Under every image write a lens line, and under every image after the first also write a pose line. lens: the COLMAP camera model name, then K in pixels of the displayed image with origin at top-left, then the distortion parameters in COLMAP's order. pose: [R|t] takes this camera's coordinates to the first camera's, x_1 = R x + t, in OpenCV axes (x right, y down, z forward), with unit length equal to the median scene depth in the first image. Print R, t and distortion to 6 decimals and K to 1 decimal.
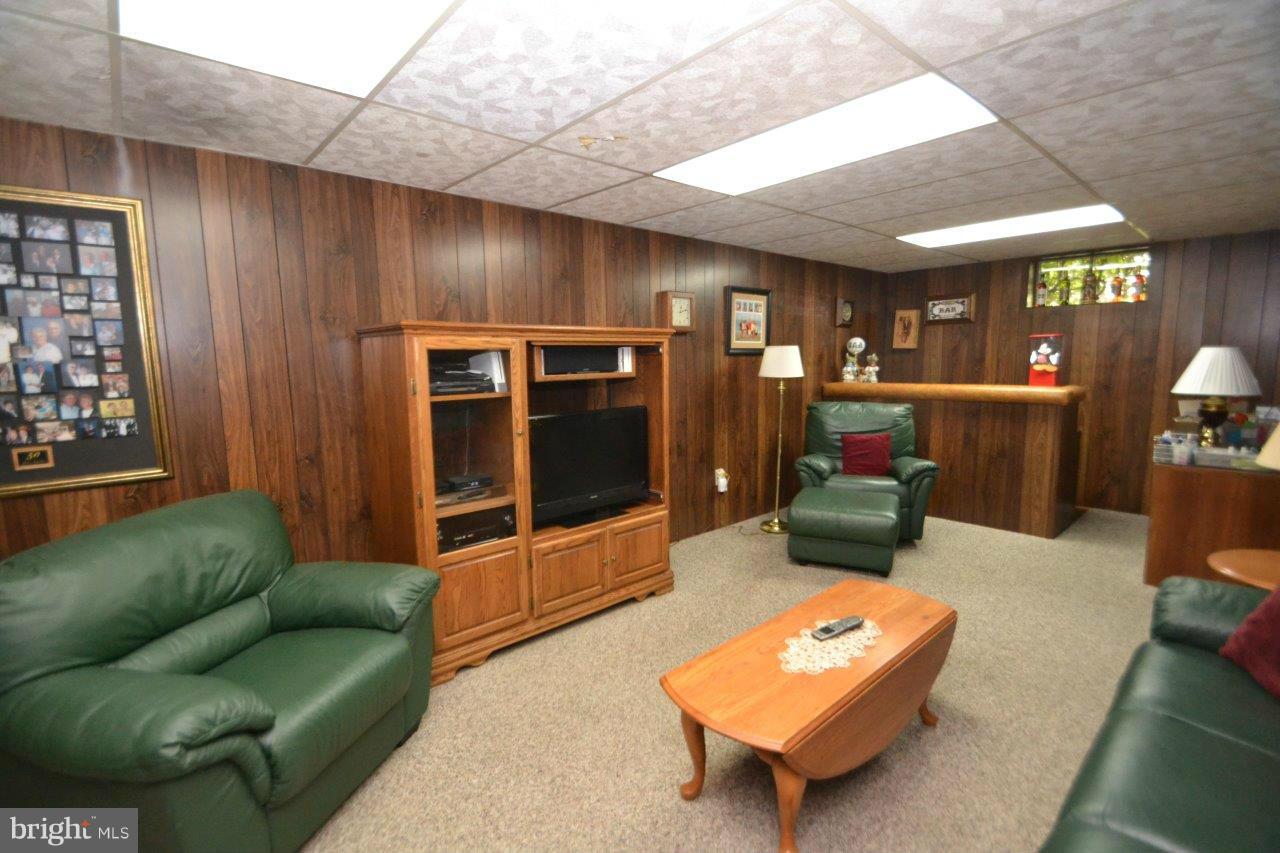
lens RADIAL K [[569.5, 0, 627.9], [0, 569.5, 429.0], [0, 0, 1]] dist [0.001161, -0.010087]
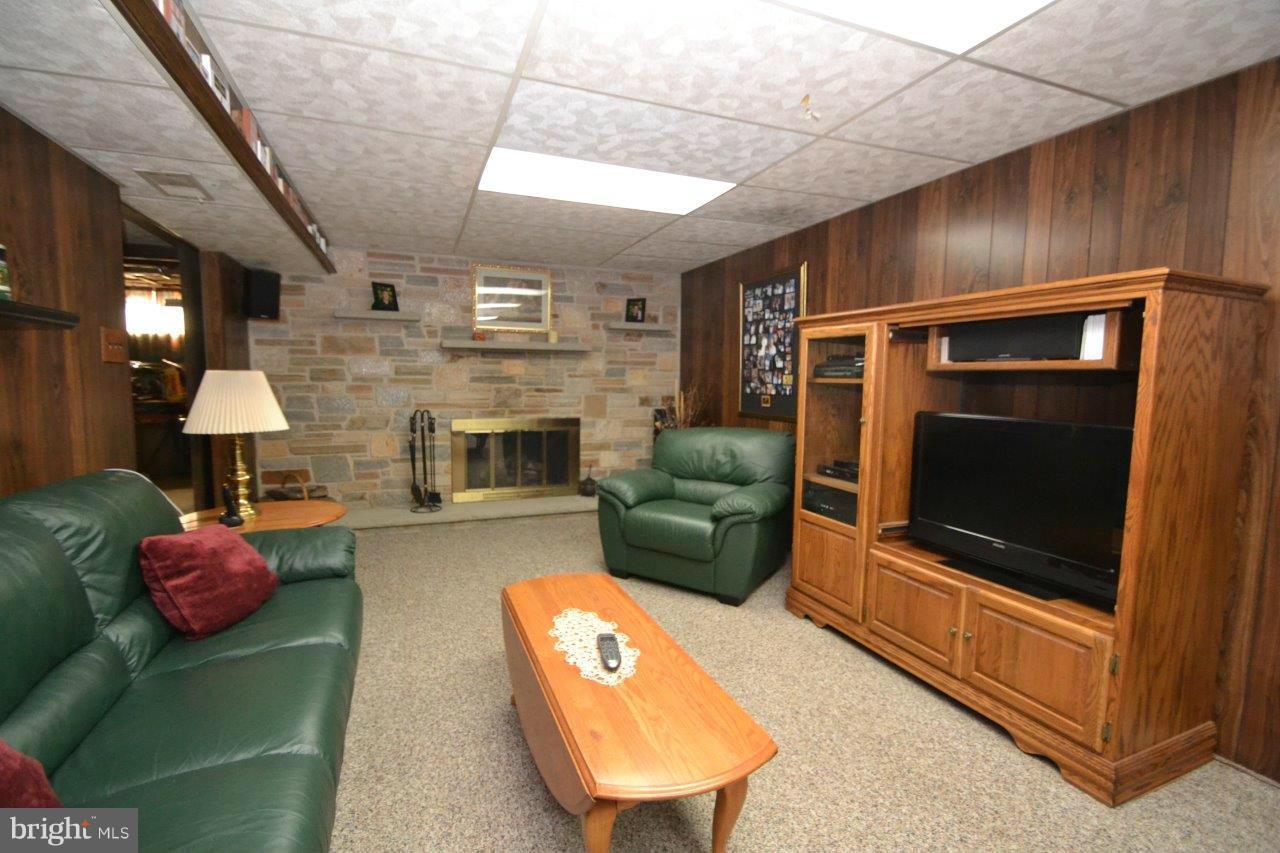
lens RADIAL K [[569.5, 0, 627.9], [0, 569.5, 429.0], [0, 0, 1]] dist [0.001161, -0.010087]
pose [[-0.347886, 0.096582, -0.932549, 0.931399], [-0.121166, 0.981706, 0.146874, -0.080826], [0.929674, 0.164089, -0.329820, 1.049199]]
